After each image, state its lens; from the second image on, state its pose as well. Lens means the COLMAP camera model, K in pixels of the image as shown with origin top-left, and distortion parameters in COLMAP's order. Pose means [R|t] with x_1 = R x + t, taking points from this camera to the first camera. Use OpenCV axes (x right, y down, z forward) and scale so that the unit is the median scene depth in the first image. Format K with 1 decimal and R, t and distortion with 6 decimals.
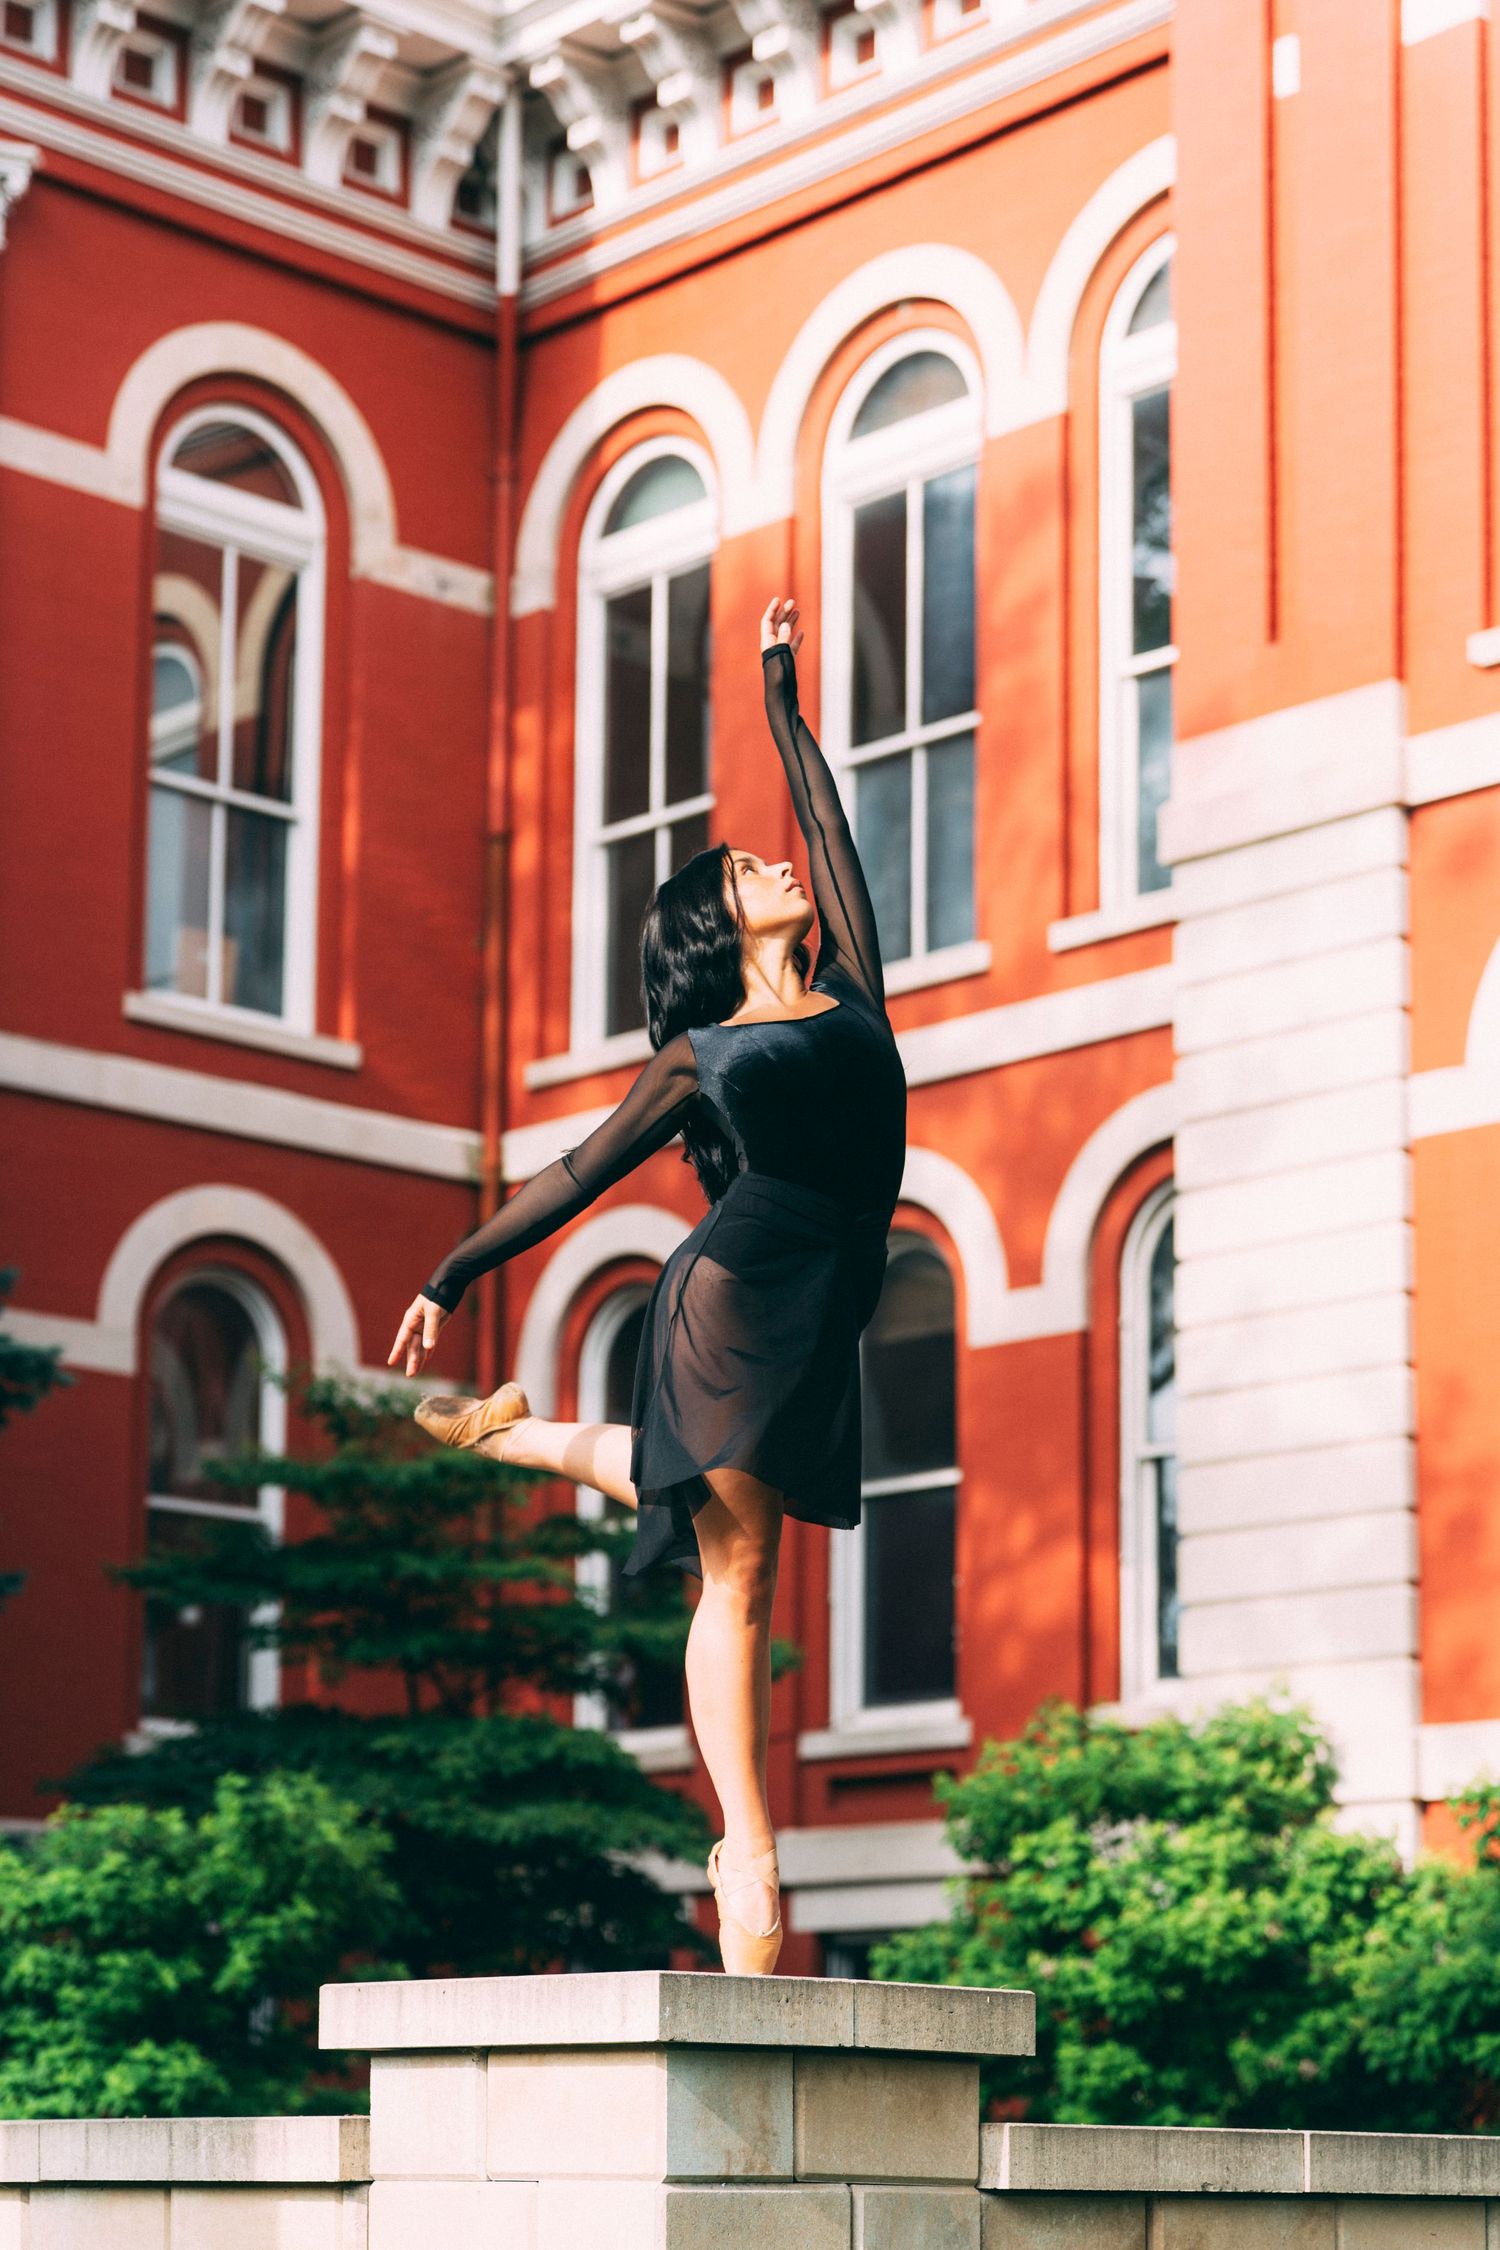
lens RADIAL K [[4460.7, 0, 750.0], [0, 4460.7, 1125.0], [0, 0, 1]] dist [-0.013386, 0.252143]
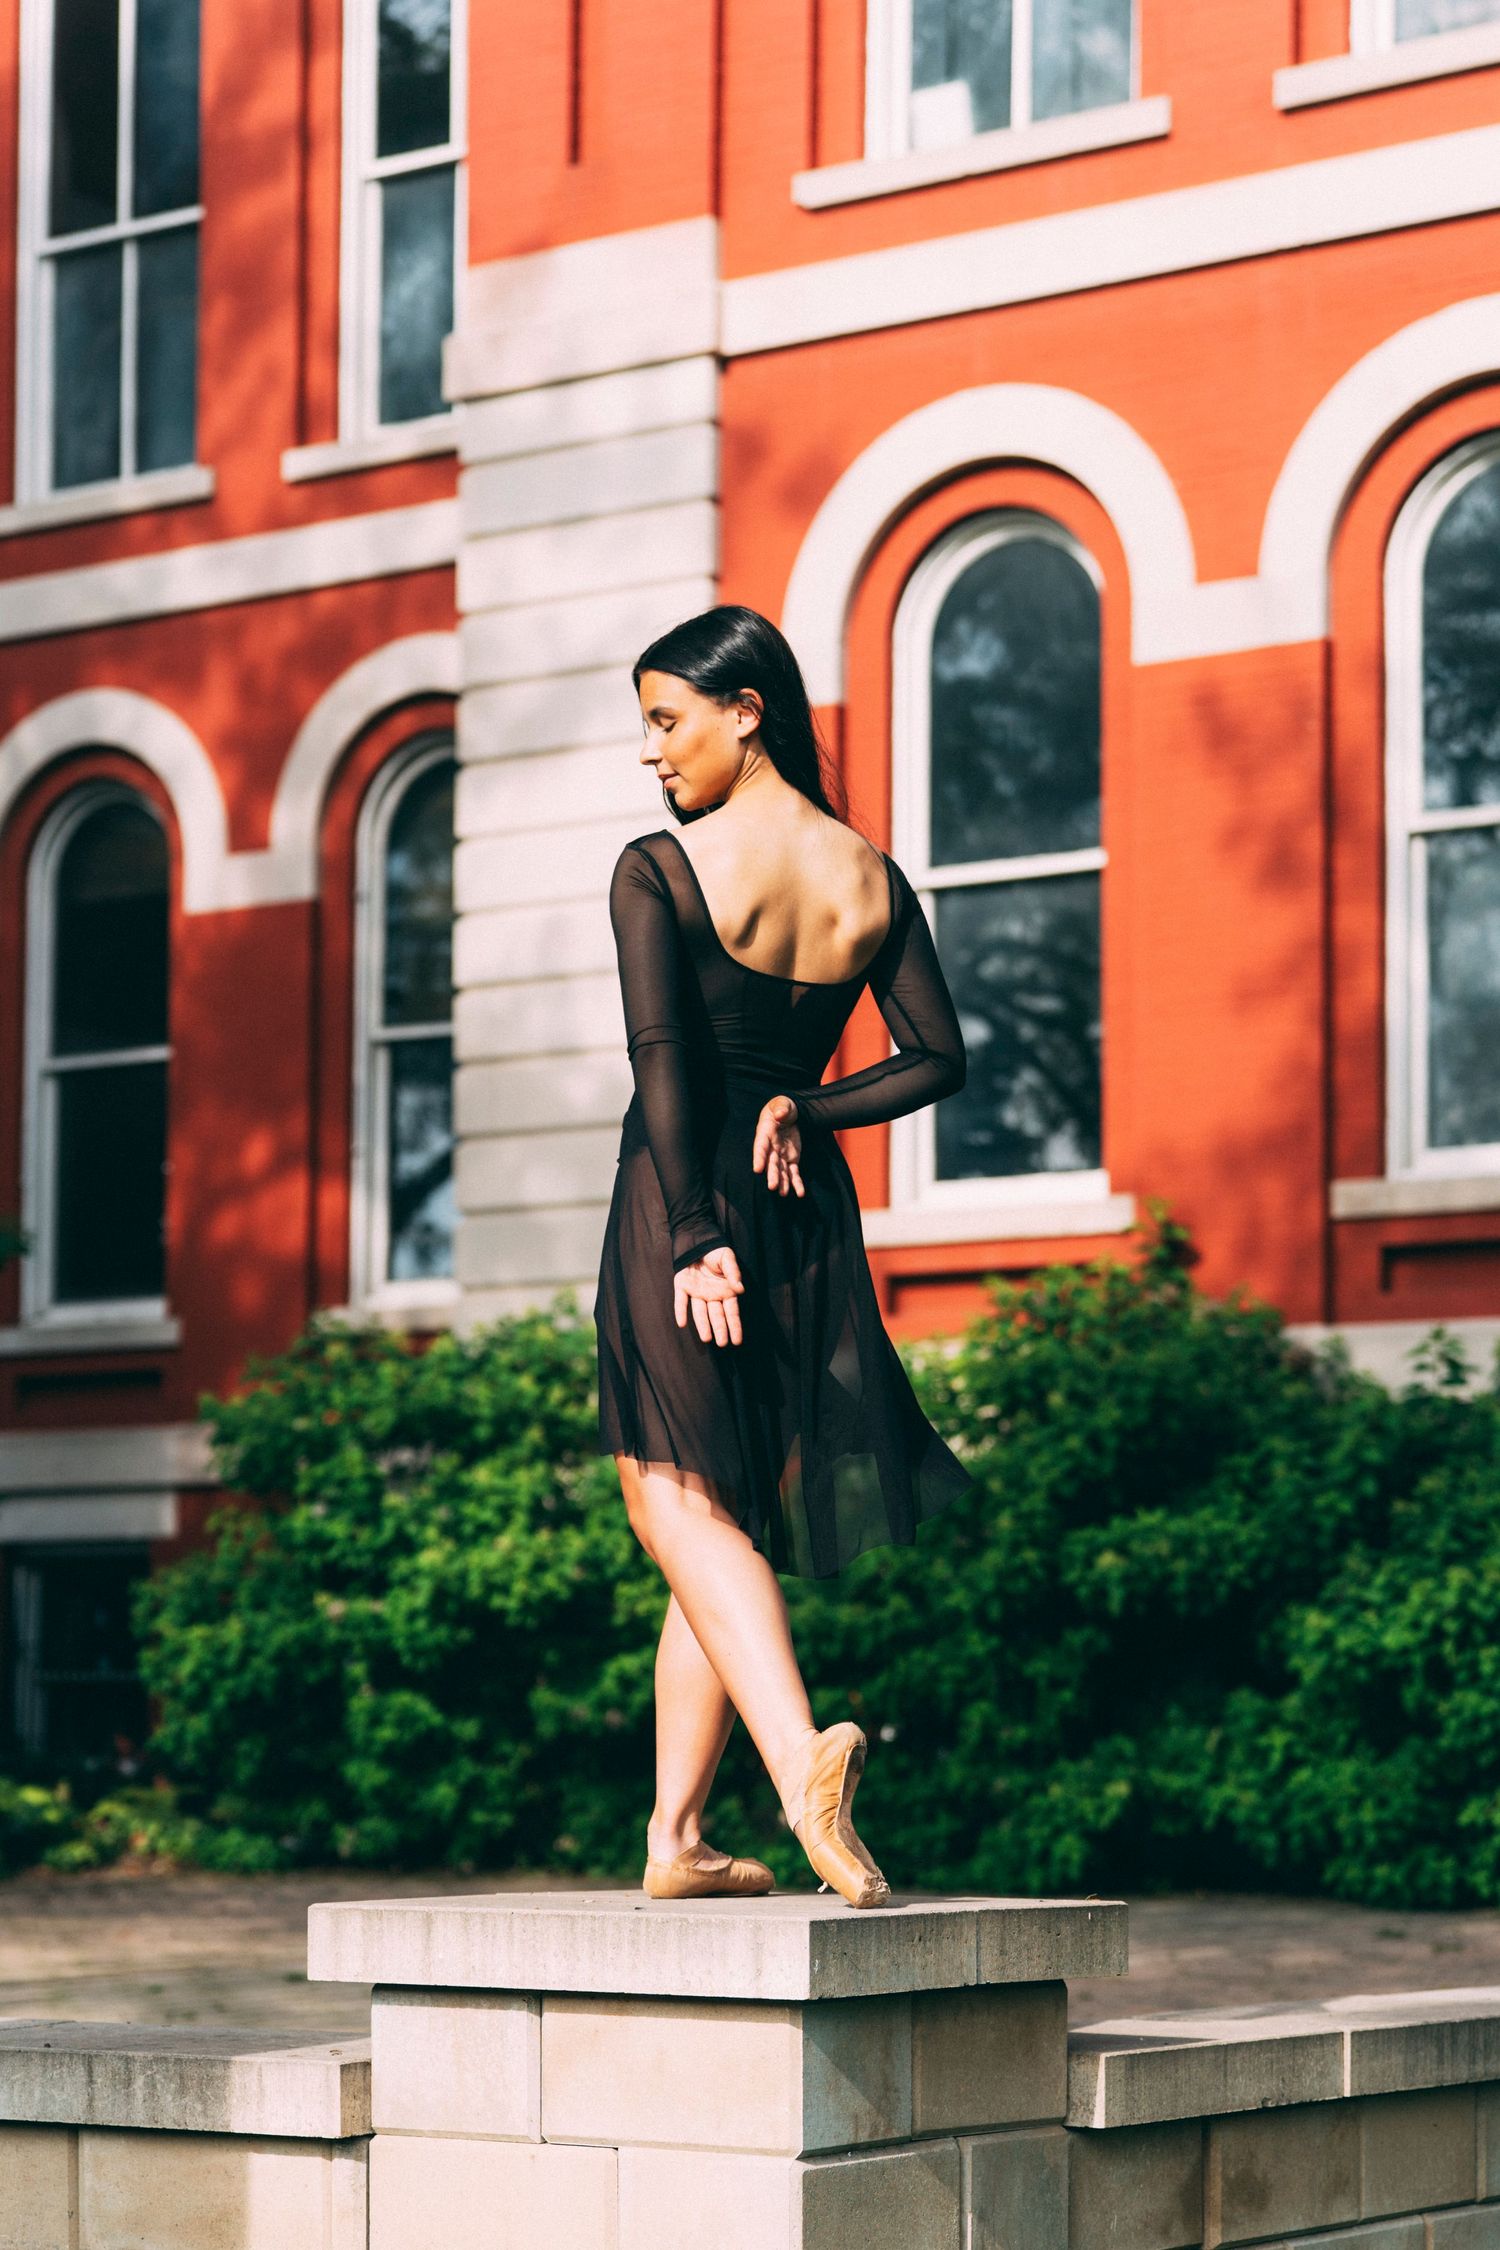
lens RADIAL K [[4655.4, 0, 750.0], [0, 4655.4, 1125.0], [0, 0, 1]] dist [0.002663, -0.009299]
pose [[0.971005, 0.025623, 0.237684, -0.082455], [-0.051996, 0.993074, 0.105362, -0.017557], [-0.233338, -0.114666, 0.965611, 0.056308]]
